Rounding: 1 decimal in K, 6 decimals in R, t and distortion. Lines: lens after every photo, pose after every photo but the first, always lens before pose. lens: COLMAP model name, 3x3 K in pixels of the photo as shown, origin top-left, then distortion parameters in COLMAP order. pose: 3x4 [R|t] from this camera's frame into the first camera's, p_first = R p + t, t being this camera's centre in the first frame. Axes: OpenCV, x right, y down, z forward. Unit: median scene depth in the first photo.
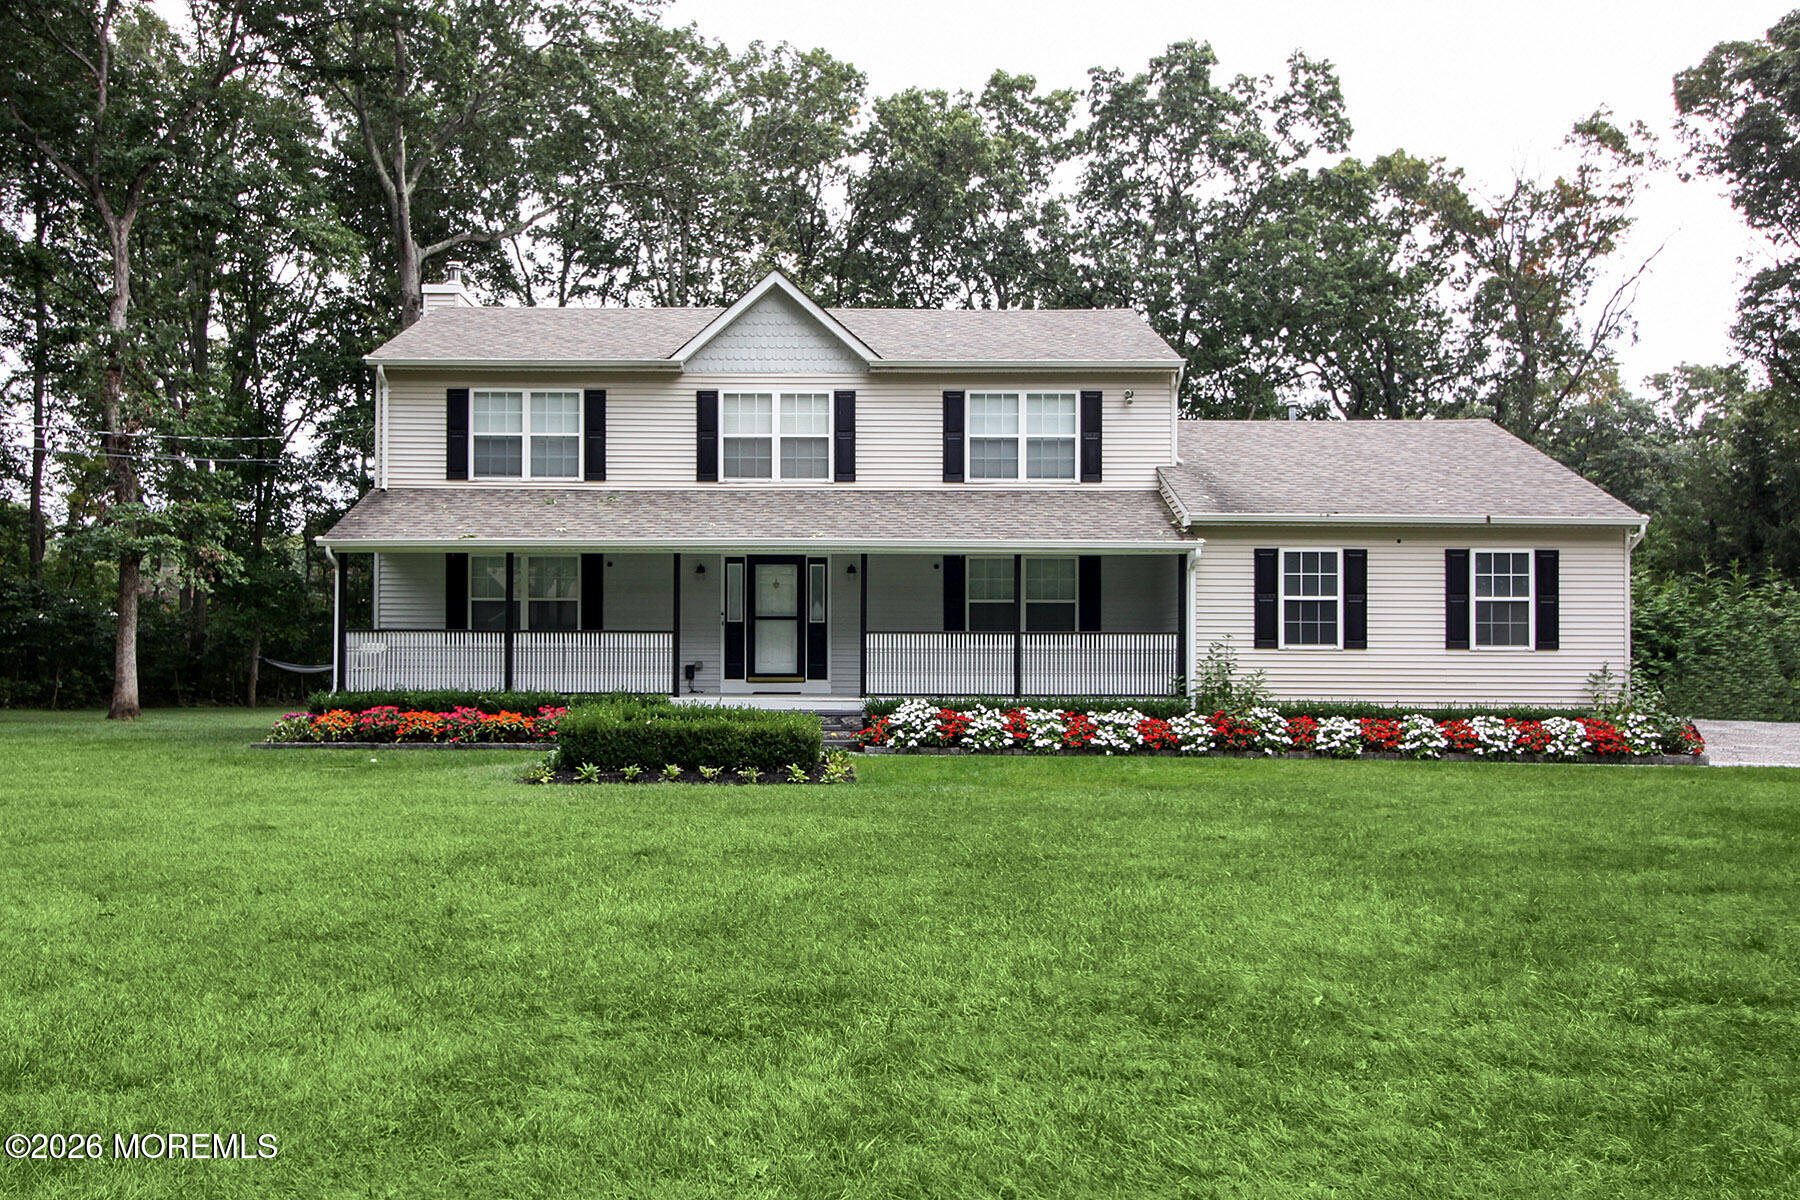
lens RADIAL K [[1396.5, 0, 900.0], [0, 1396.5, 600.0], [0, 0, 1]] dist [-0.009081, 0.000954]
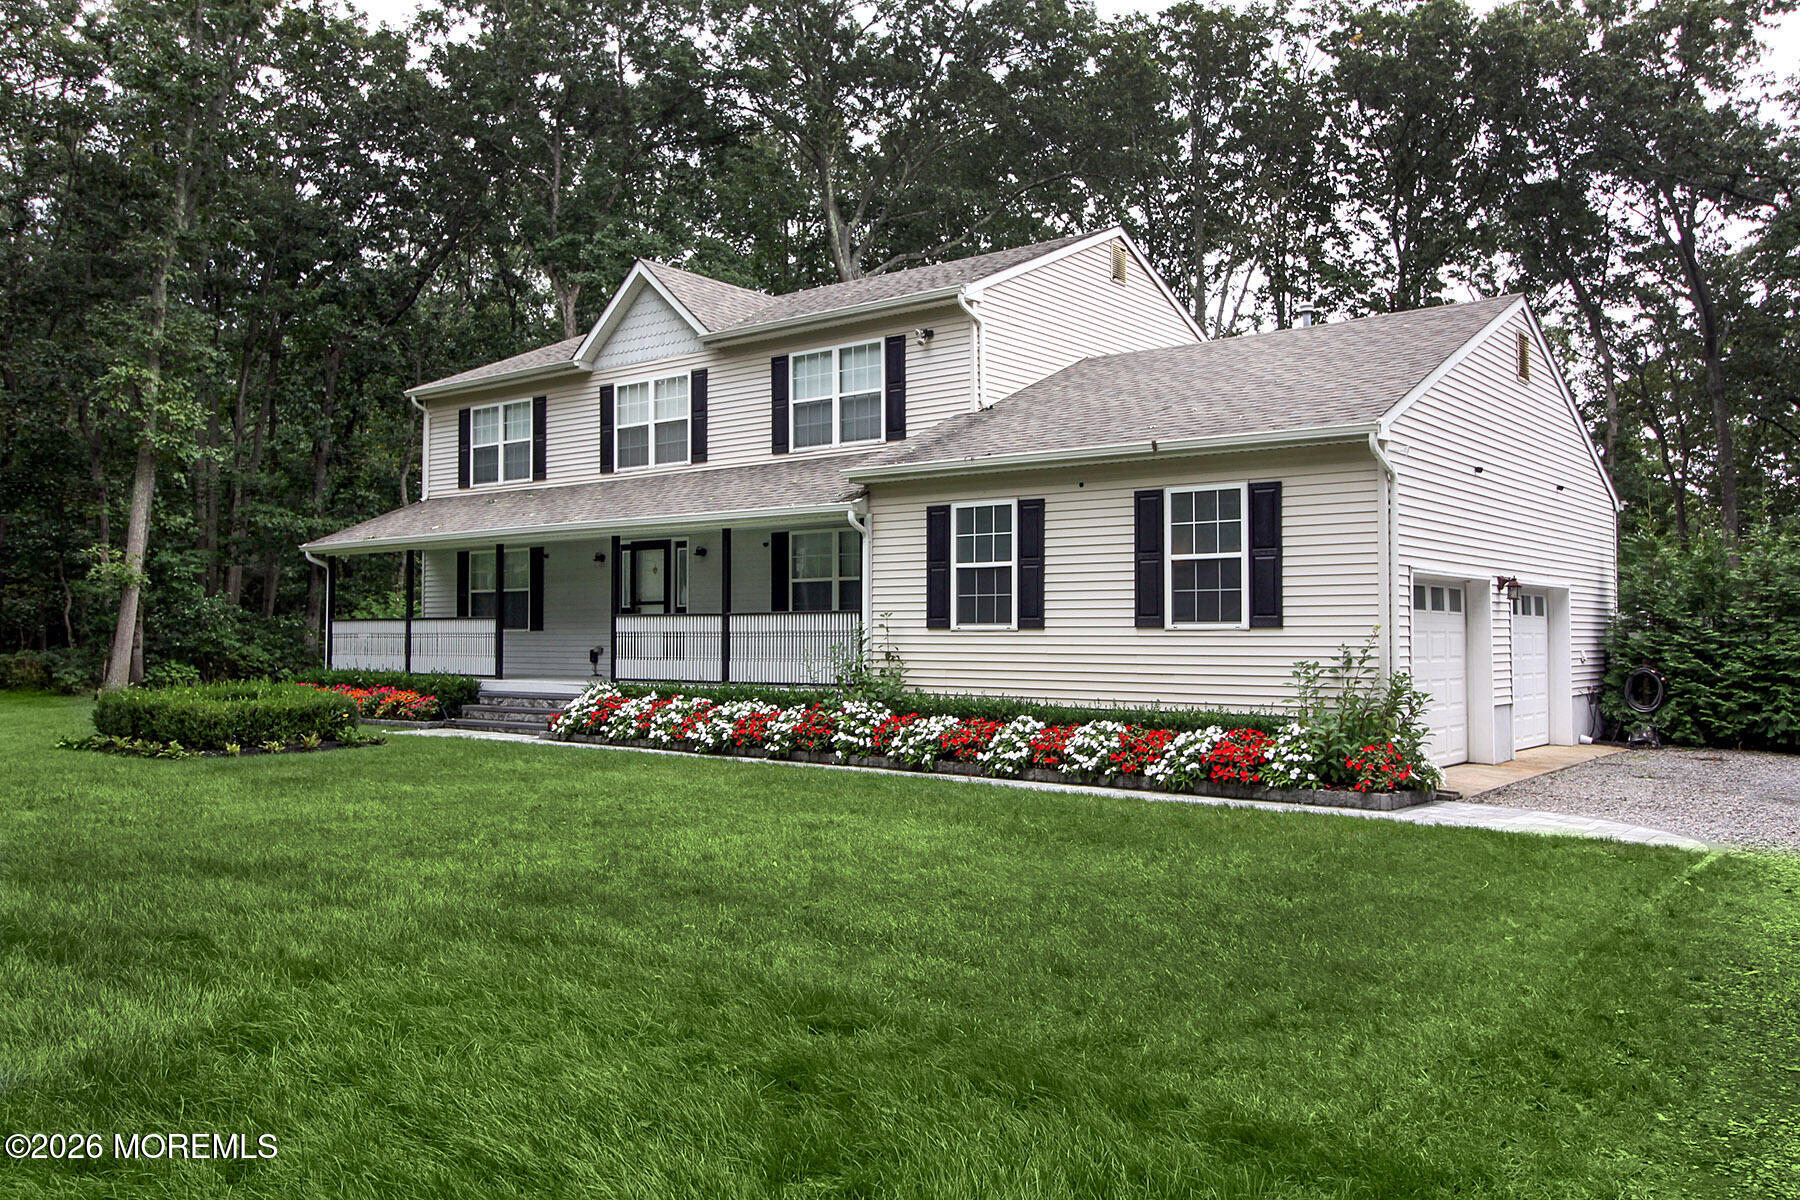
lens RADIAL K [[1396.5, 0, 900.0], [0, 1396.5, 600.0], [0, 0, 1]] dist [-0.009081, 0.000954]
pose [[0.784316, -0.020932, -0.620008, 0.746488], [0.028169, 0.999601, 0.001886, 0.015446], [0.619722, -0.018944, 0.784593, 0.346715]]
